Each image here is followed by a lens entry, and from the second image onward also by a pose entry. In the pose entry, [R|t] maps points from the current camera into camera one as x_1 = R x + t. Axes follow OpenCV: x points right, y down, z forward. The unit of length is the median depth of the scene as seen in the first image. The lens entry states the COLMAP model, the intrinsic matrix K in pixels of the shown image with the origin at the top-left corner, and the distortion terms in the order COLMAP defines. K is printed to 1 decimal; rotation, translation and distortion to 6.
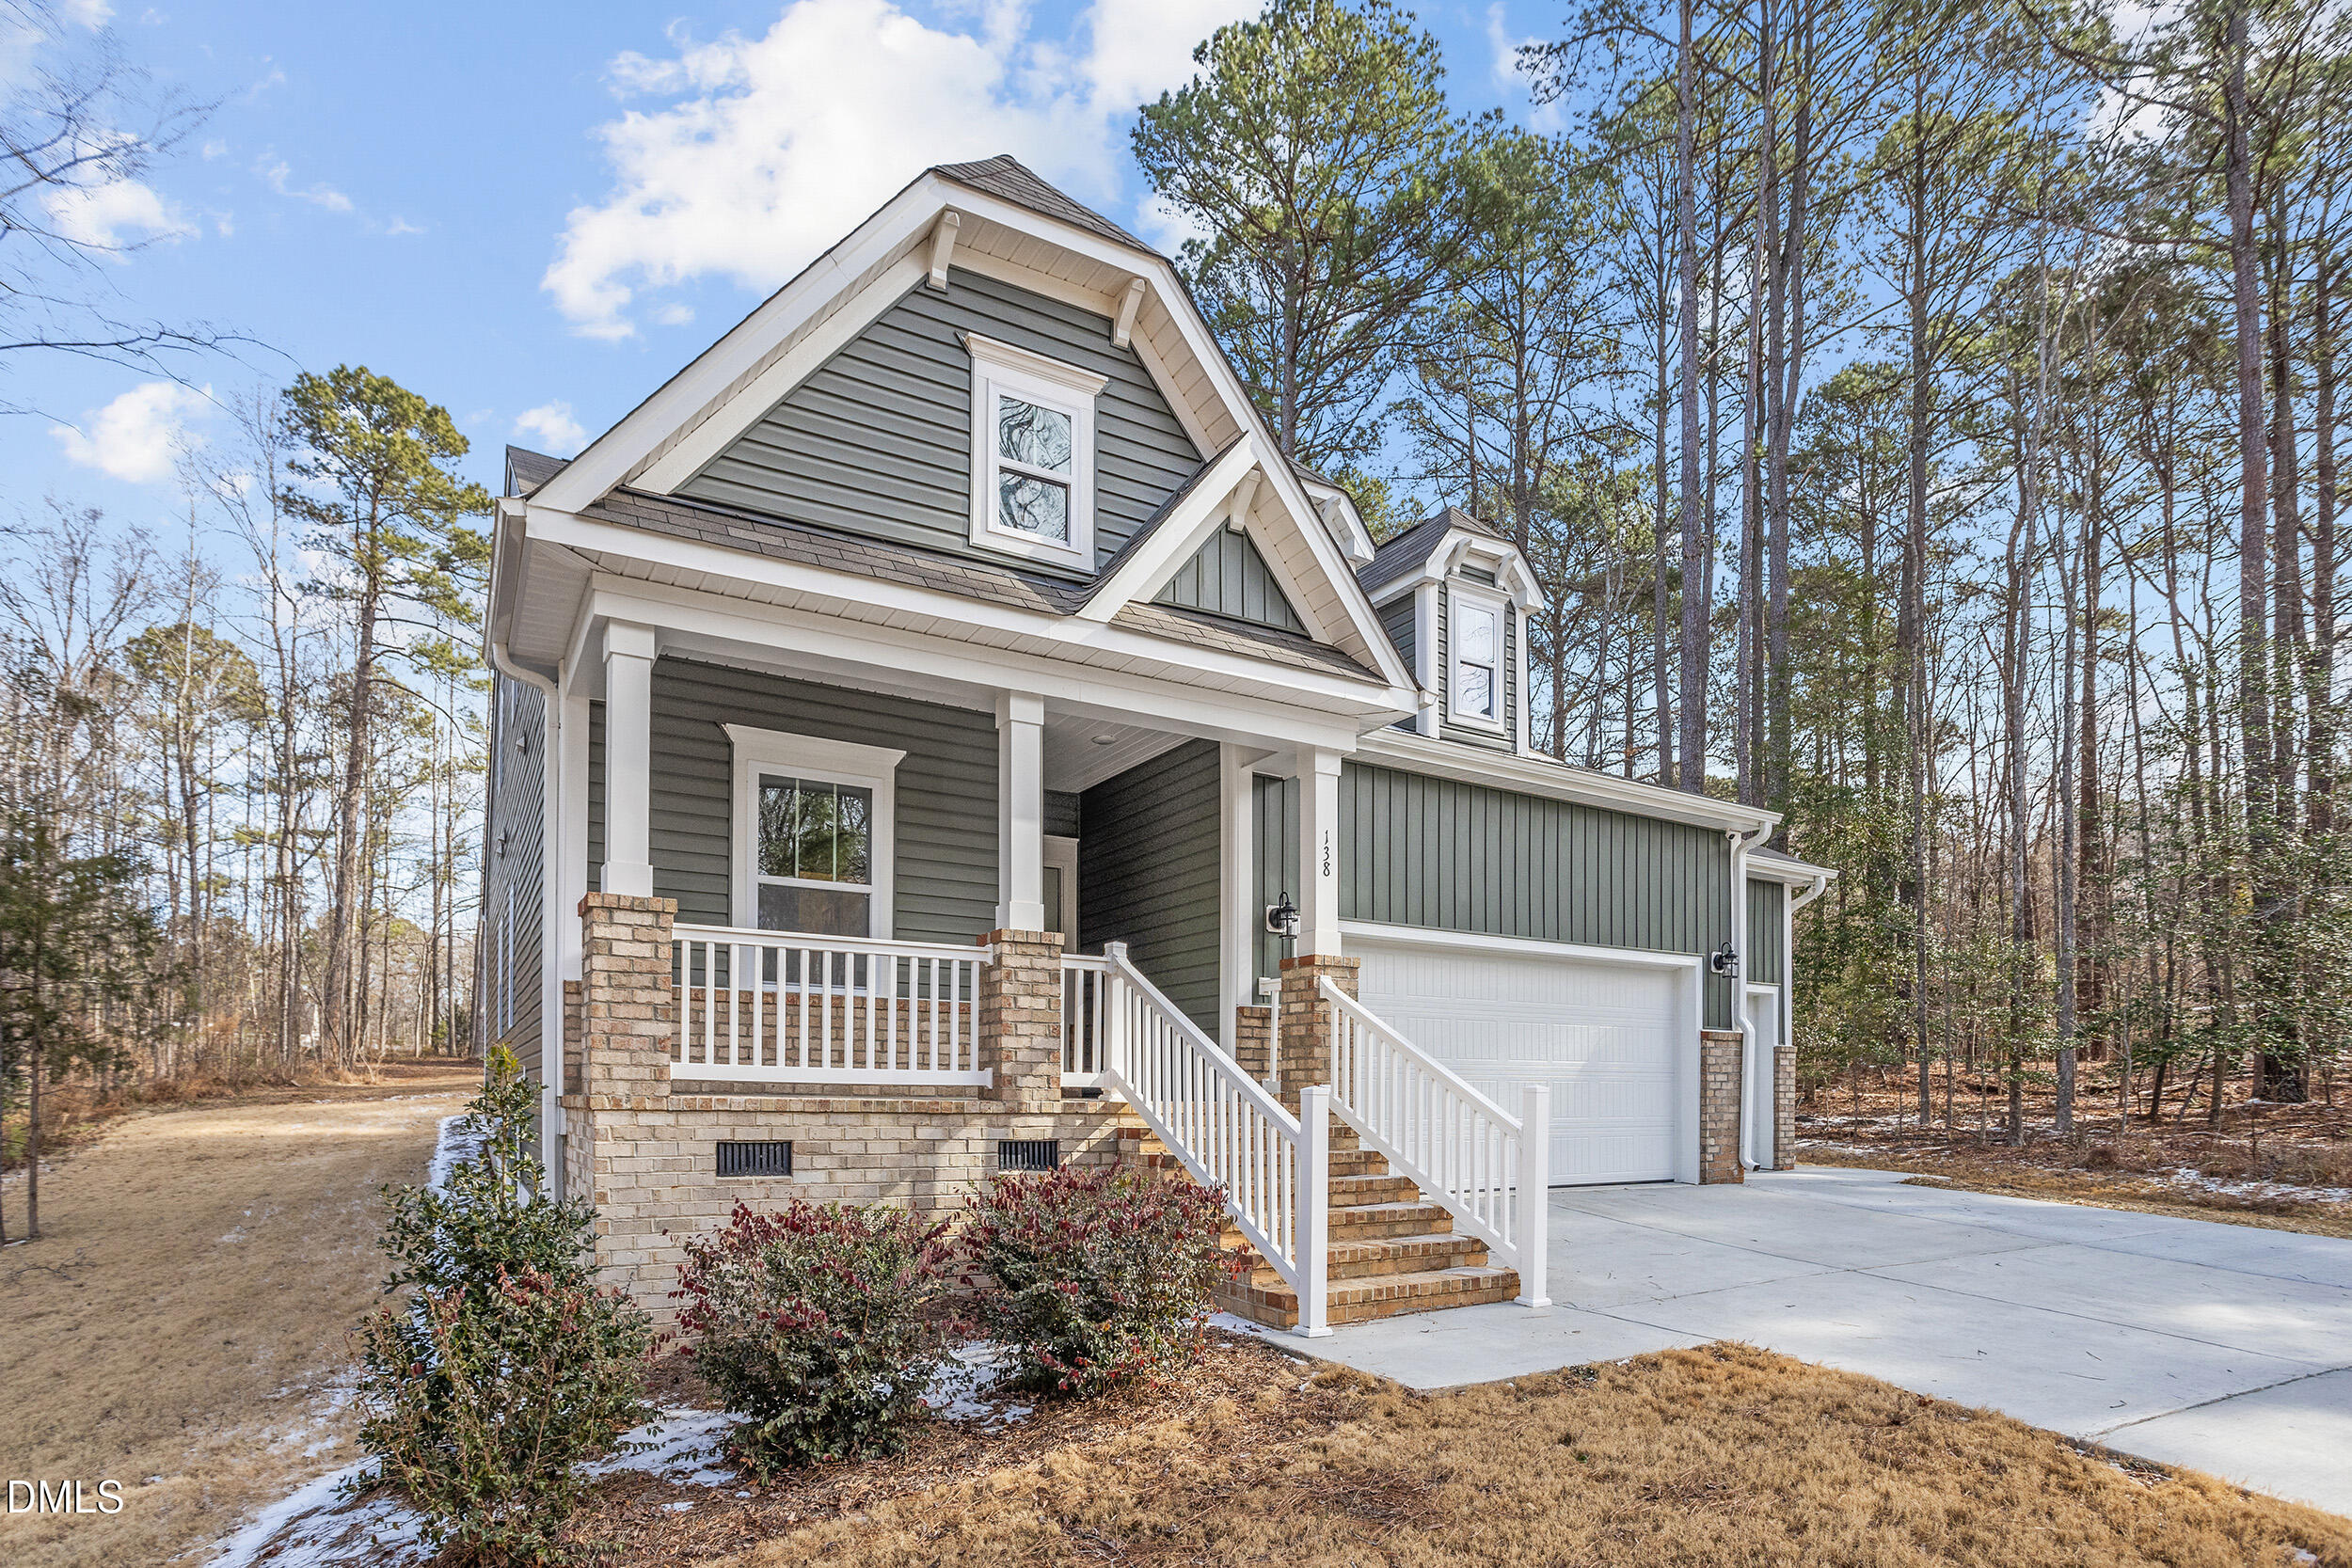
lens RADIAL K [[1142.2, 0, 1285.9], [0, 1142.2, 856.9], [0, 0, 1]] dist [-0.028099, 0.015020]
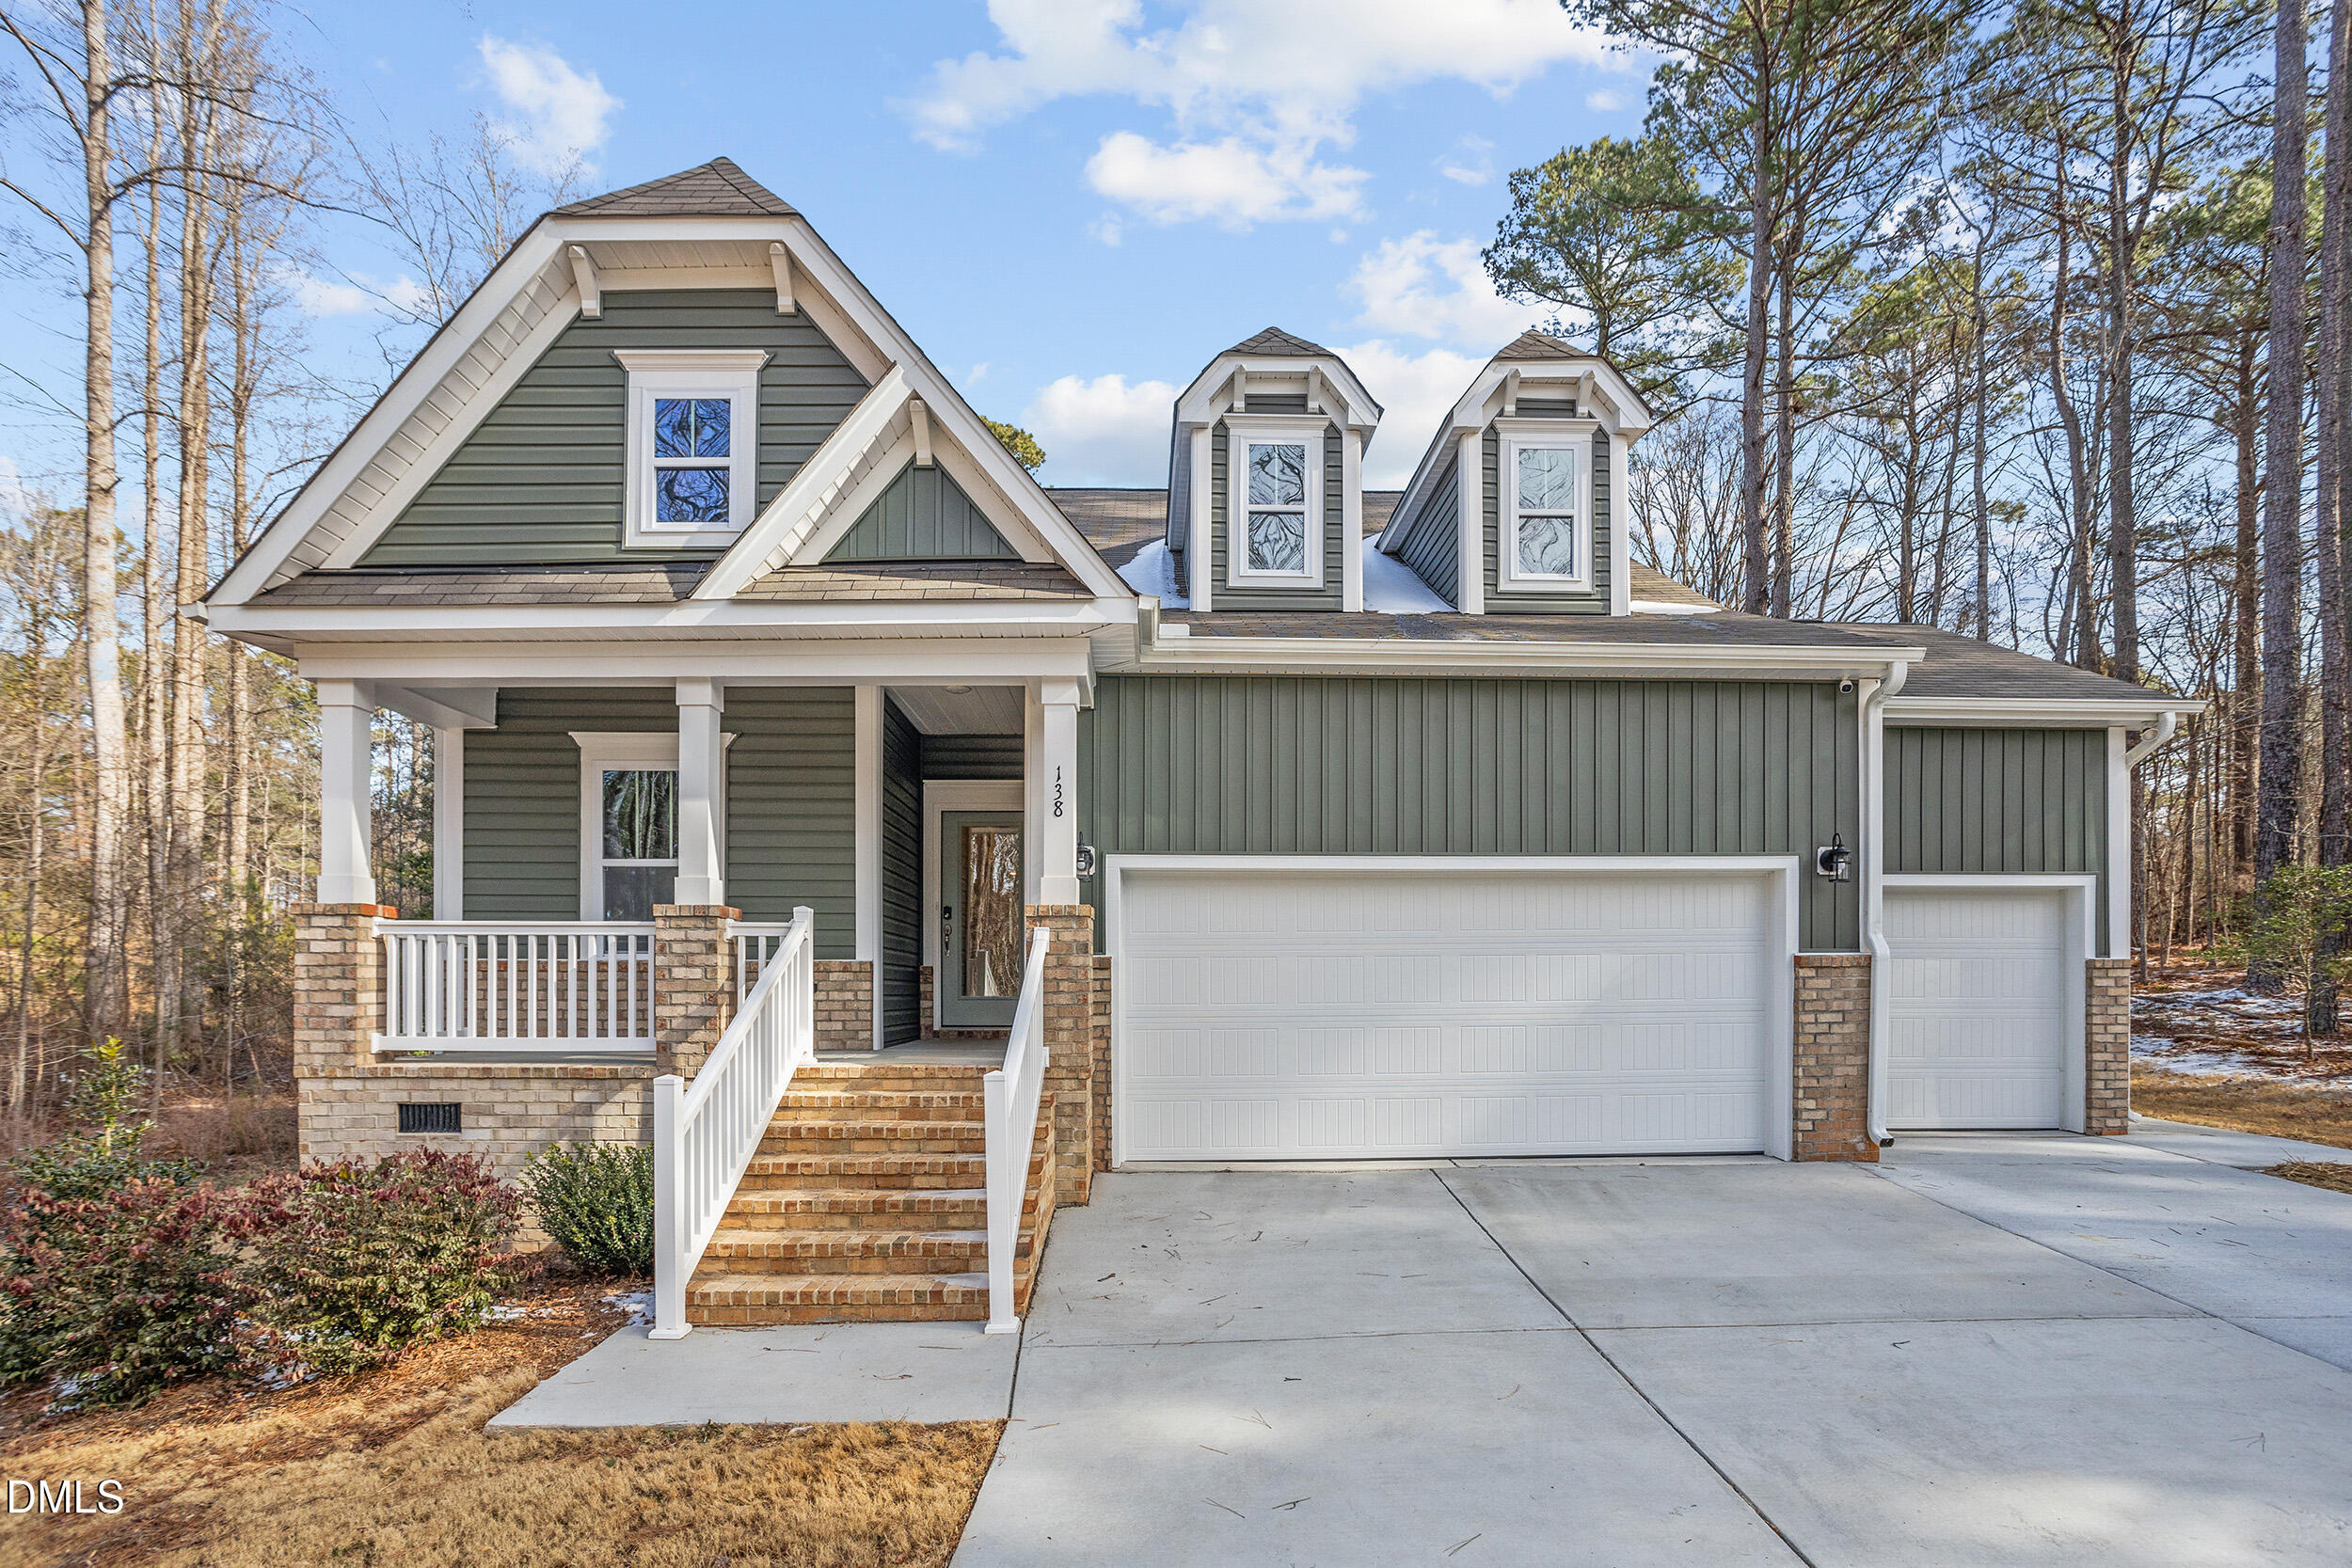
lens RADIAL K [[1142.2, 0, 1186.8], [0, 1142.2, 792.5], [0, 0, 1]] dist [-0.028099, 0.015020]
pose [[0.878637, -0.089475, -0.469031, 0.656990], [0.102701, 0.994709, 0.002634, 0.006335], [0.466314, -0.050484, 0.883178, 0.284369]]
